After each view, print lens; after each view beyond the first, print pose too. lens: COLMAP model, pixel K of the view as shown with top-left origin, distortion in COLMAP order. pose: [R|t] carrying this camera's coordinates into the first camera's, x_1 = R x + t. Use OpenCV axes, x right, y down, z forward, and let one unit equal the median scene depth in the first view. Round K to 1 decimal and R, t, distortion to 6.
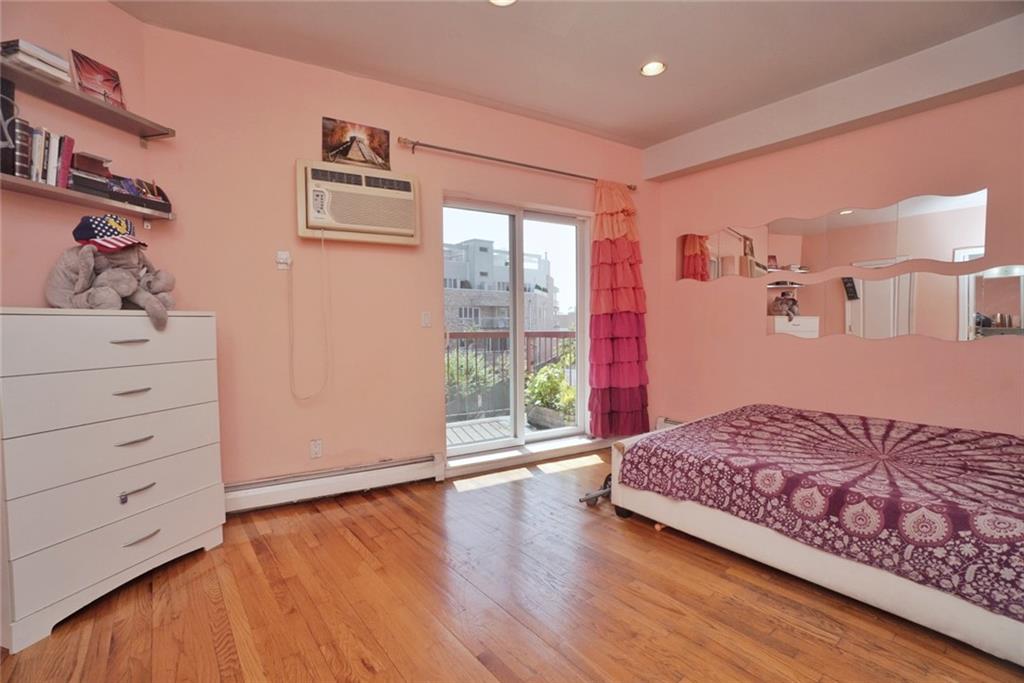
lens RADIAL K [[449.9, 0, 503.5], [0, 449.9, 344.5], [0, 0, 1]] dist [-0.065003, 0.023312]
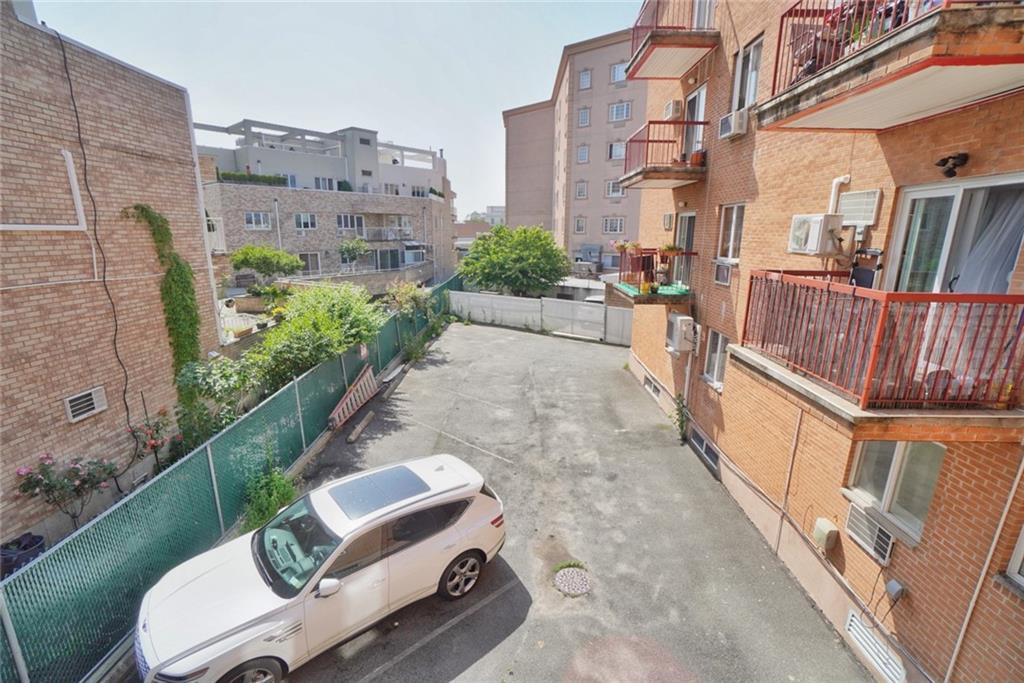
lens RADIAL K [[449.9, 0, 503.5], [0, 449.9, 344.5], [0, 0, 1]] dist [-0.065003, 0.023312]
pose [[0.973179, -0.047108, 0.225173, 0.035896], [0.001056, 0.979714, 0.200399, -0.210729], [-0.230045, -0.194786, 0.953487, 1.879546]]
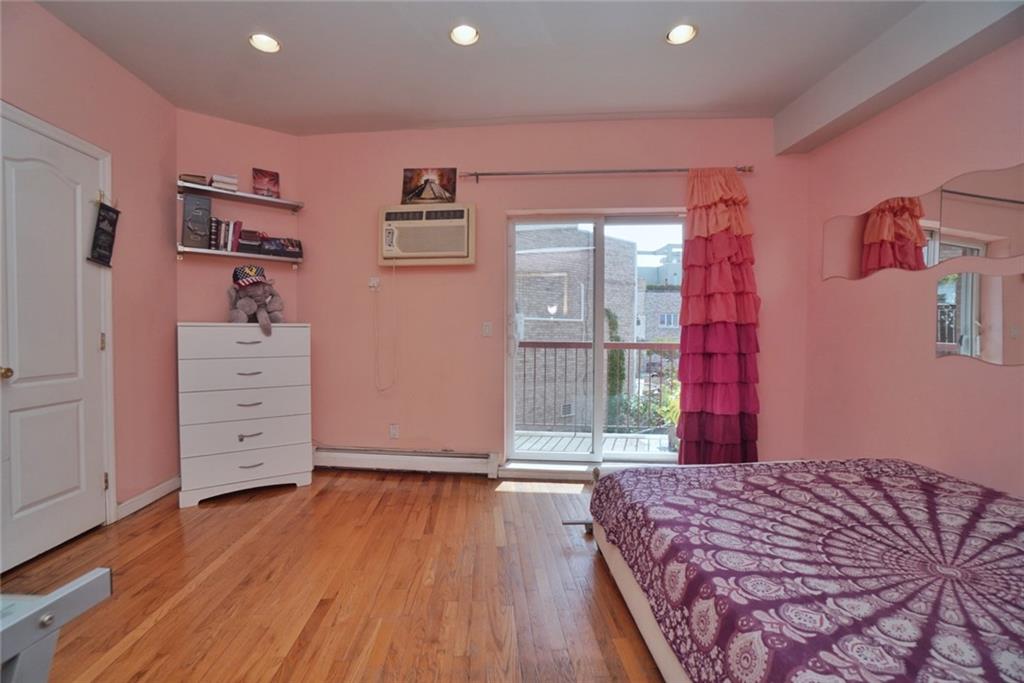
lens RADIAL K [[449.9, 0, 503.5], [0, 449.9, 344.5], [0, 0, 1]] dist [-0.065003, 0.023312]
pose [[0.814159, 0.025766, -0.580070, 0.550213], [-0.036624, 0.999305, -0.007015, -0.014845], [0.579486, 0.026955, 0.814536, 0.132271]]
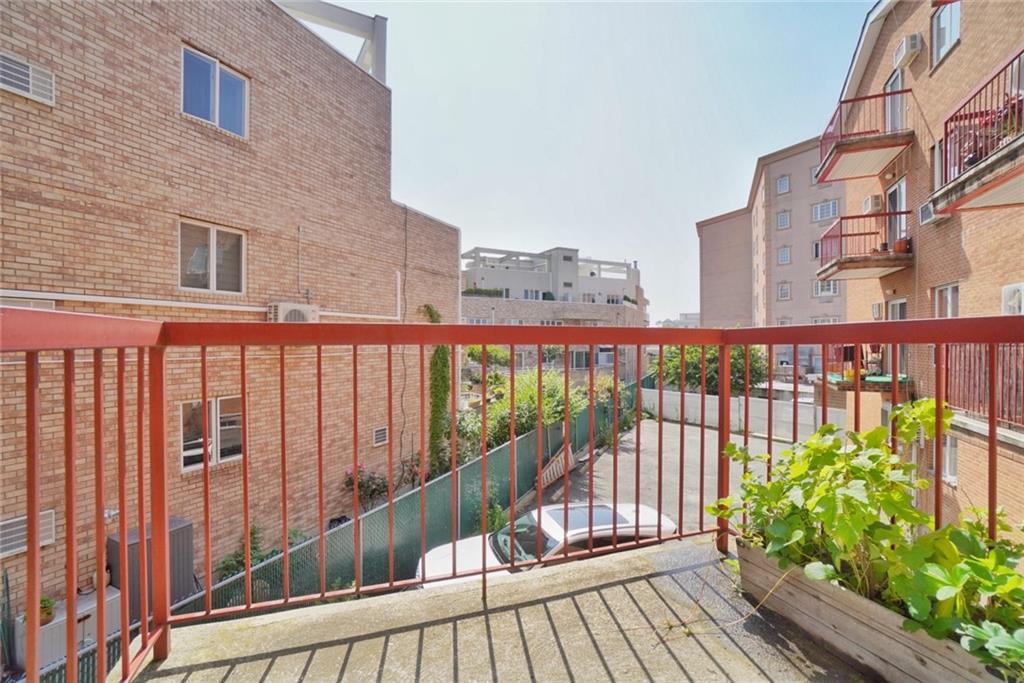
lens RADIAL K [[449.9, 0, 503.5], [0, 449.9, 344.5], [0, 0, 1]] dist [-0.065003, 0.023312]
pose [[0.983671, 0.005357, -0.179895, -0.119275], [-0.011685, 0.999349, -0.034136, -0.001246], [0.179595, 0.035680, 0.983093, 1.166652]]
